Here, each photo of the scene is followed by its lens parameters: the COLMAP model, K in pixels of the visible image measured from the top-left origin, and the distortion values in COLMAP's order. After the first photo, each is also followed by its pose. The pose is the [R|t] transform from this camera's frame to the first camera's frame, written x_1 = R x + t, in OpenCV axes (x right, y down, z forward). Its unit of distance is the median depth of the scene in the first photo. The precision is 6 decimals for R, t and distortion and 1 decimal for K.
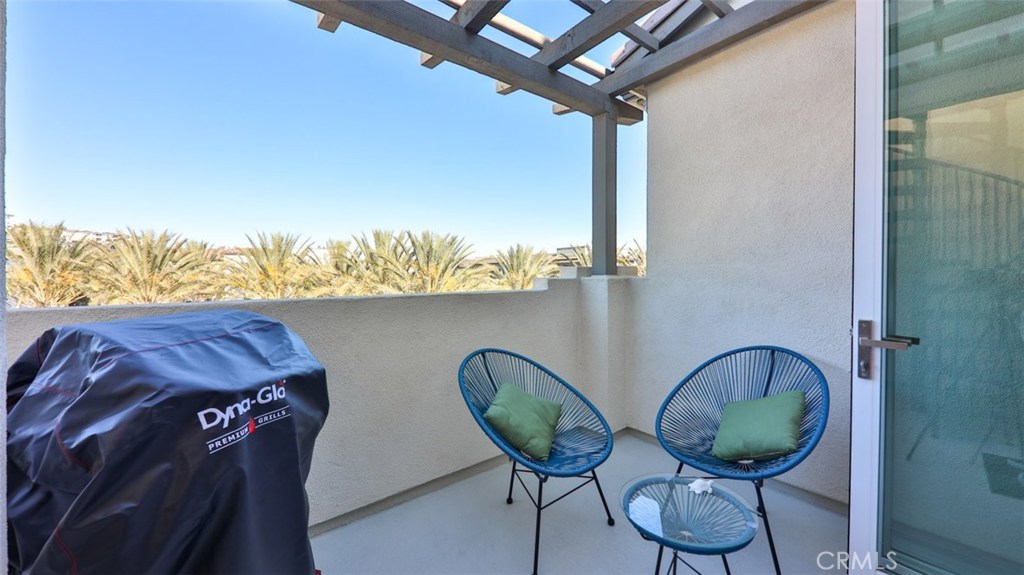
lens RADIAL K [[373.7, 0, 511.7], [0, 373.7, 283.6], [0, 0, 1]] dist [0.002590, -0.003432]
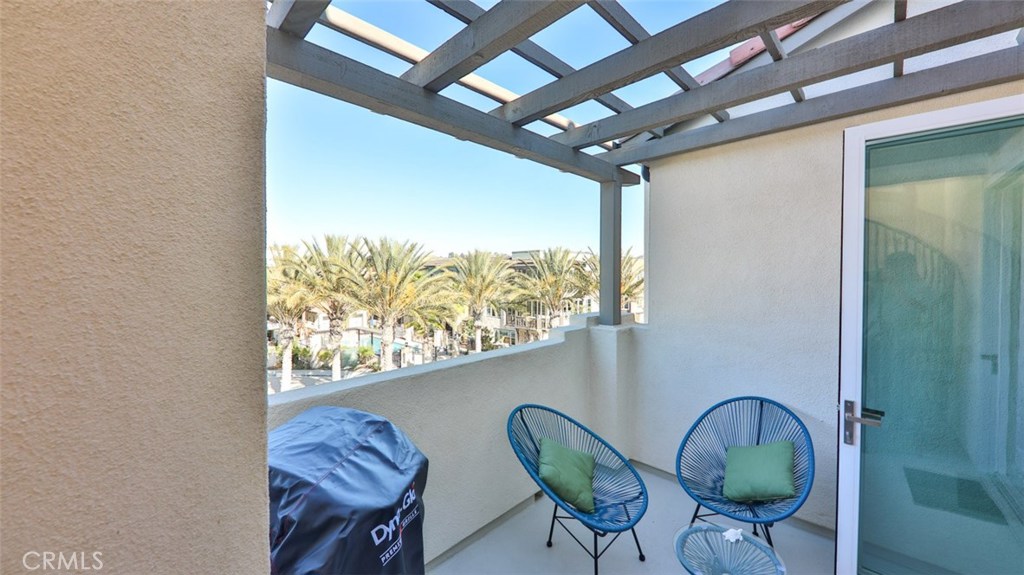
lens RADIAL K [[373.7, 0, 514.9], [0, 373.7, 284.9], [0, 0, 1]] dist [0.002590, -0.003432]
pose [[0.991115, 0.000315, 0.133005, -0.263202], [-0.000235, 1.000000, -0.000615, -0.201067], [-0.133005, 0.000578, 0.991115, -0.102057]]
